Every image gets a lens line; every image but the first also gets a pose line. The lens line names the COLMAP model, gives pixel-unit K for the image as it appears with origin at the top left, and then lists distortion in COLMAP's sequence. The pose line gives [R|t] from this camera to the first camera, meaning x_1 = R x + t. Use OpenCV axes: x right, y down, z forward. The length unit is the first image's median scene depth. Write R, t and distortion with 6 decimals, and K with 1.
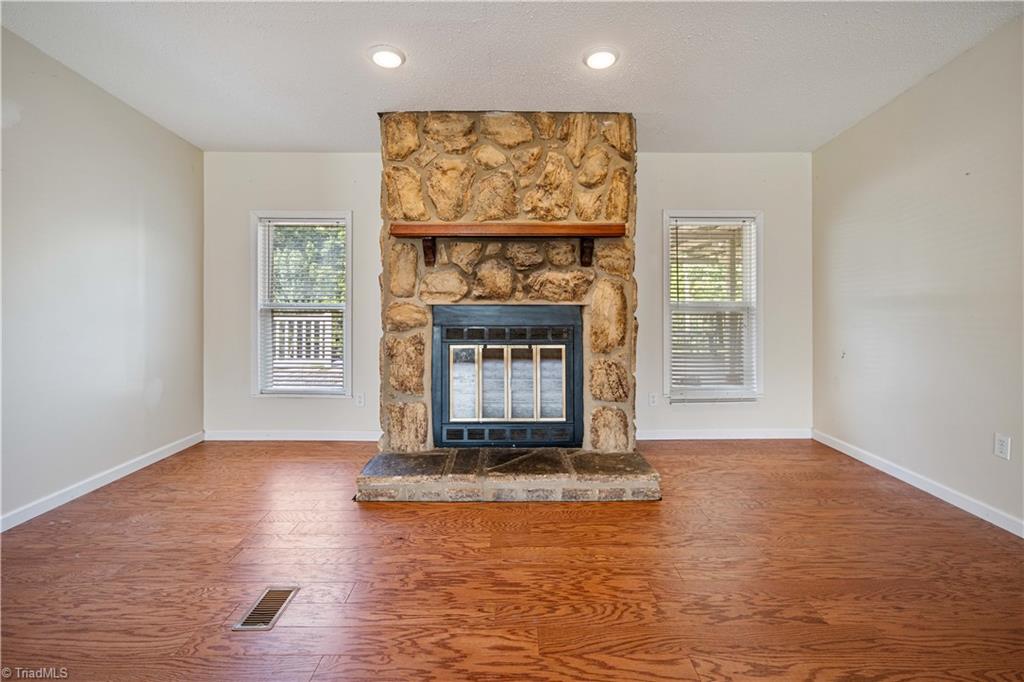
lens RADIAL K [[455.7, 0, 515.1], [0, 455.7, 295.5], [0, 0, 1]] dist [0.005086, -0.001795]
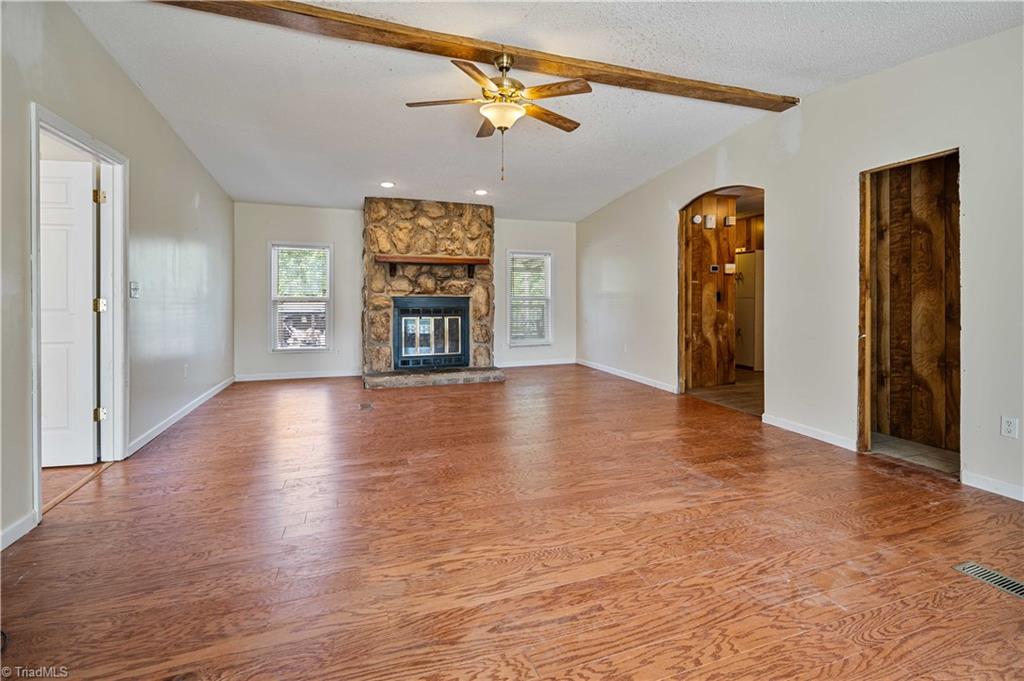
lens RADIAL K [[455.7, 0, 508.6], [0, 455.7, 295.0], [0, 0, 1]] dist [0.005086, -0.001795]
pose [[0.951123, 0.001308, 0.308809, -0.320132], [-0.001012, 0.999999, -0.001117, 0.015006], [-0.308810, 0.000749, 0.951123, -1.021092]]
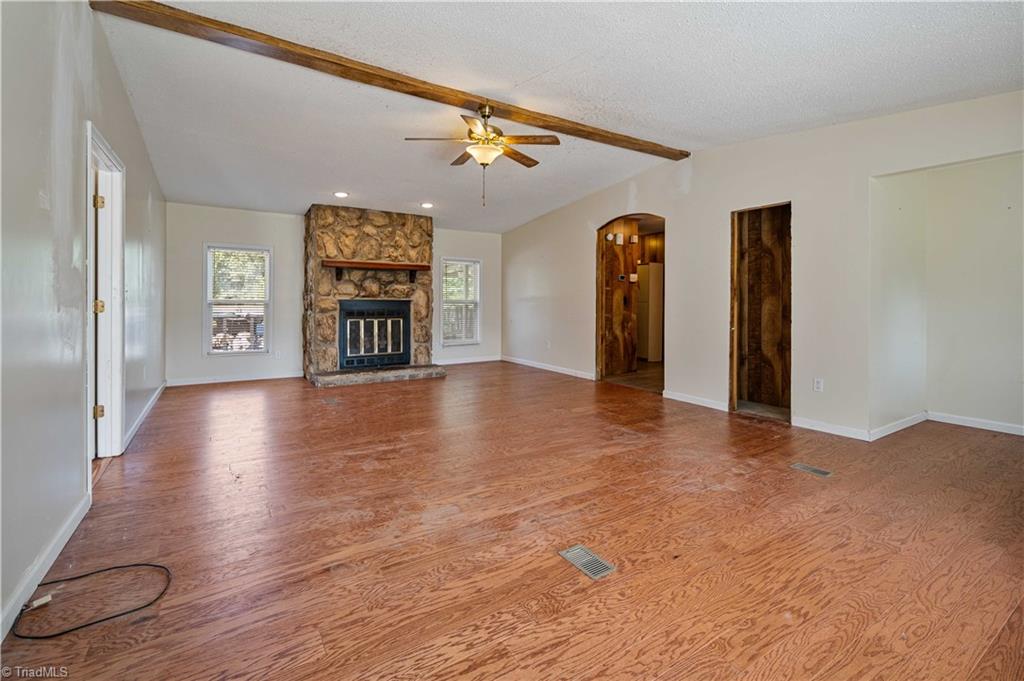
lens RADIAL K [[455.7, 0, 504.3], [0, 455.7, 299.1], [0, 0, 1]] dist [0.005086, -0.001795]
pose [[0.858123, 0.004652, 0.513424, -0.606364], [-0.004421, 0.999989, -0.001671, 0.017750], [-0.513426, -0.000835, 0.858134, -1.156585]]
